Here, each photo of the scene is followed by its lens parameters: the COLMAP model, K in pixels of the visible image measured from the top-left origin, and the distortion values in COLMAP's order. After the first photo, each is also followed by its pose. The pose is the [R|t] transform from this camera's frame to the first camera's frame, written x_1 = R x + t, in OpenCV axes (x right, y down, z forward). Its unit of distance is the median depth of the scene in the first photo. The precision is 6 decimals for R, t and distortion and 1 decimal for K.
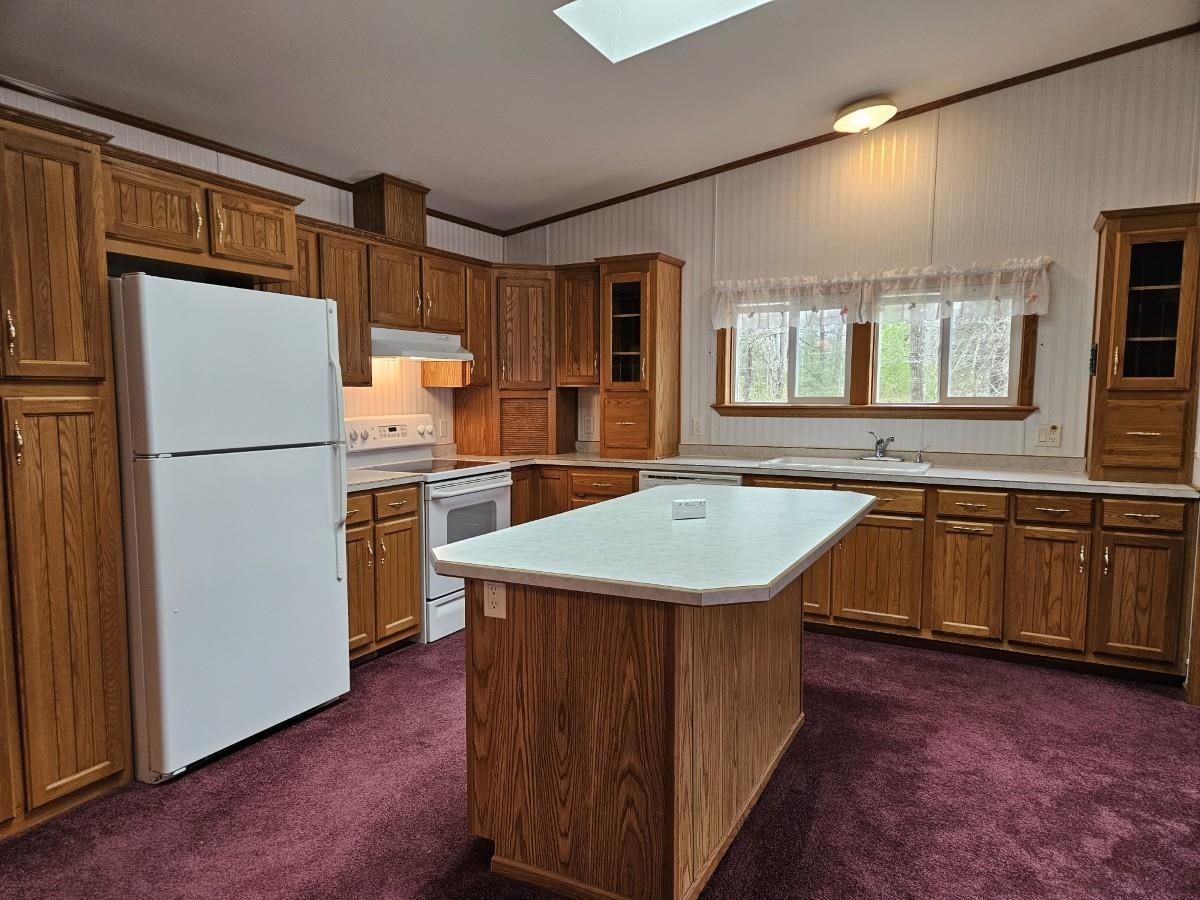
lens RADIAL K [[793.8, 0, 583.0], [0, 793.8, 456.2], [0, 0, 1]] dist [0.076805, -0.059841]
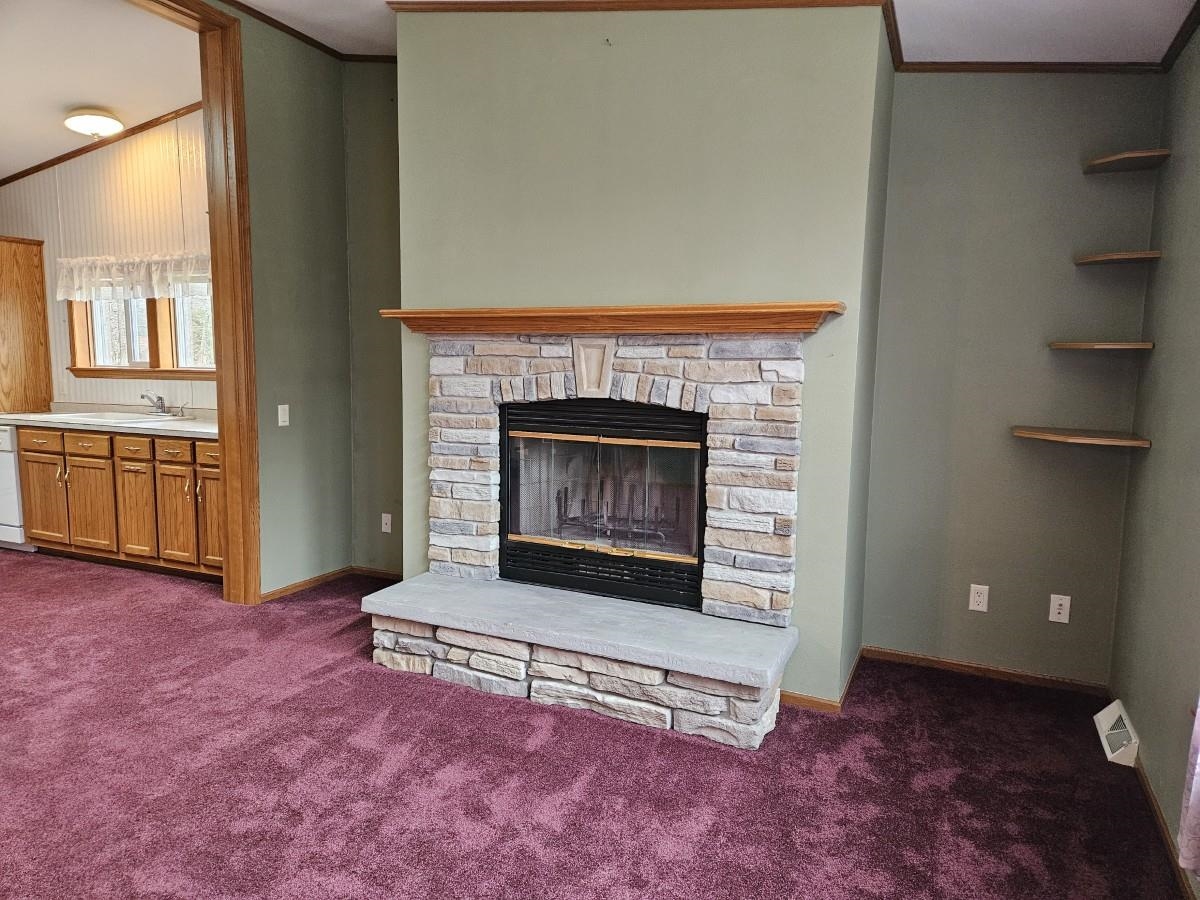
lens RADIAL K [[798.3, 0, 595.5], [0, 798.3, 447.2], [0, 0, 1]] dist [0.080472, -0.066099]
pose [[0.998421, 0.004806, 0.055972, 1.004821], [-0.005767, 0.999839, 0.017010, 0.030177], [-0.055881, -0.017306, 0.998287, -0.246630]]
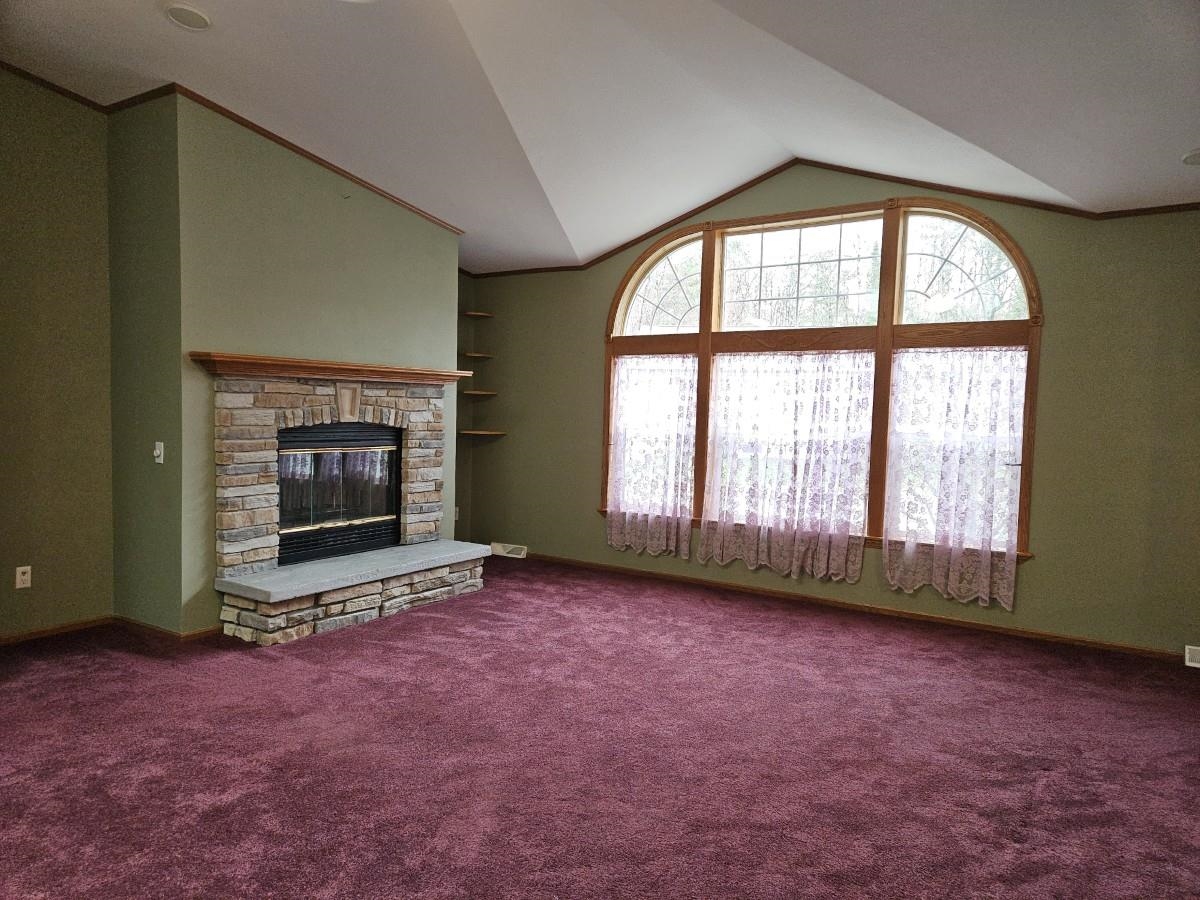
lens RADIAL K [[798.3, 0, 595.5], [0, 798.3, 447.2], [0, 0, 1]] dist [0.080472, -0.066099]
pose [[0.082903, -0.055086, 0.995034, -0.106223], [0.066469, 0.996553, 0.049632, -0.002436], [-0.994338, 0.062025, 0.086279, 0.071517]]
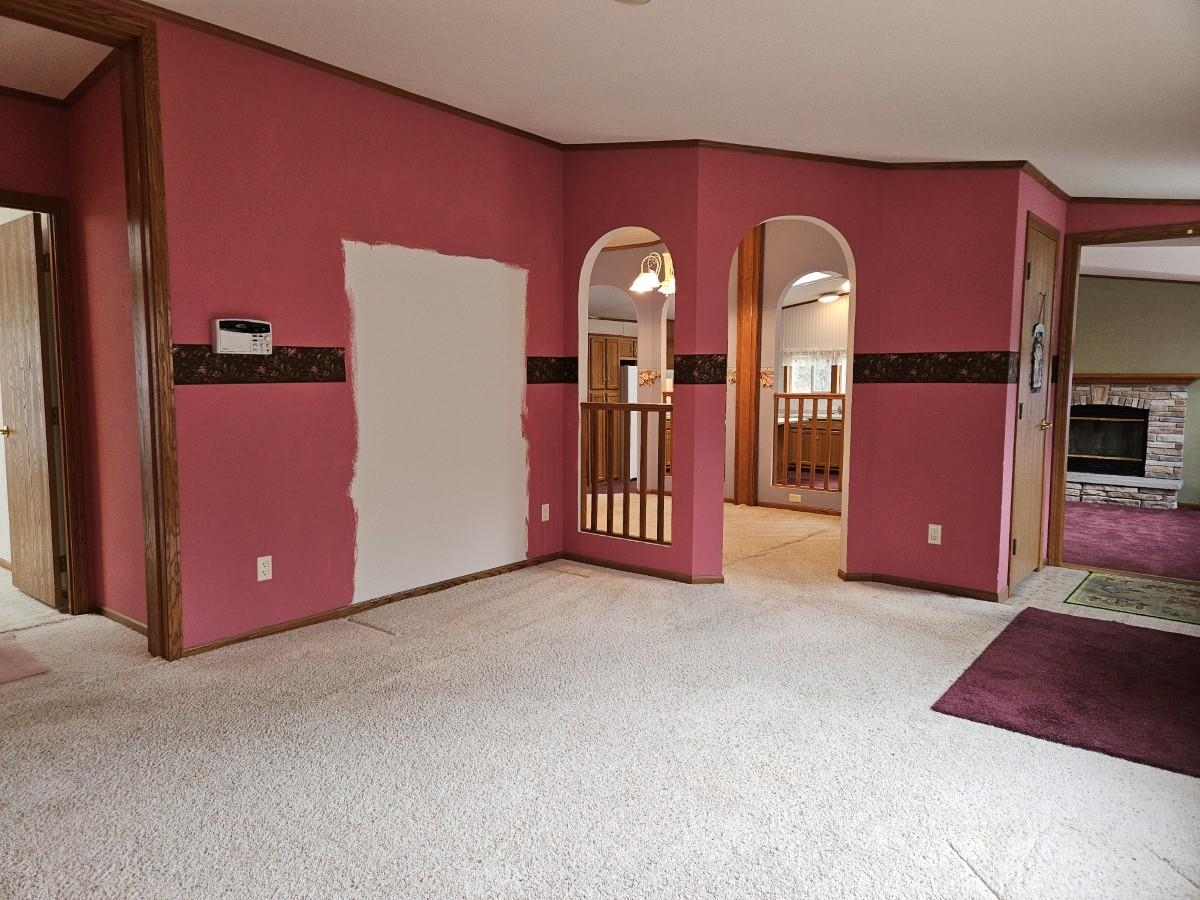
lens RADIAL K [[798.3, 0, 595.5], [0, 798.3, 447.2], [0, 0, 1]] dist [0.080472, -0.066099]
pose [[0.980539, 0.015199, -0.195735, 0.093482], [-0.015157, 0.999884, 0.001711, 0.135016], [0.195738, 0.001289, 0.980655, -2.030475]]
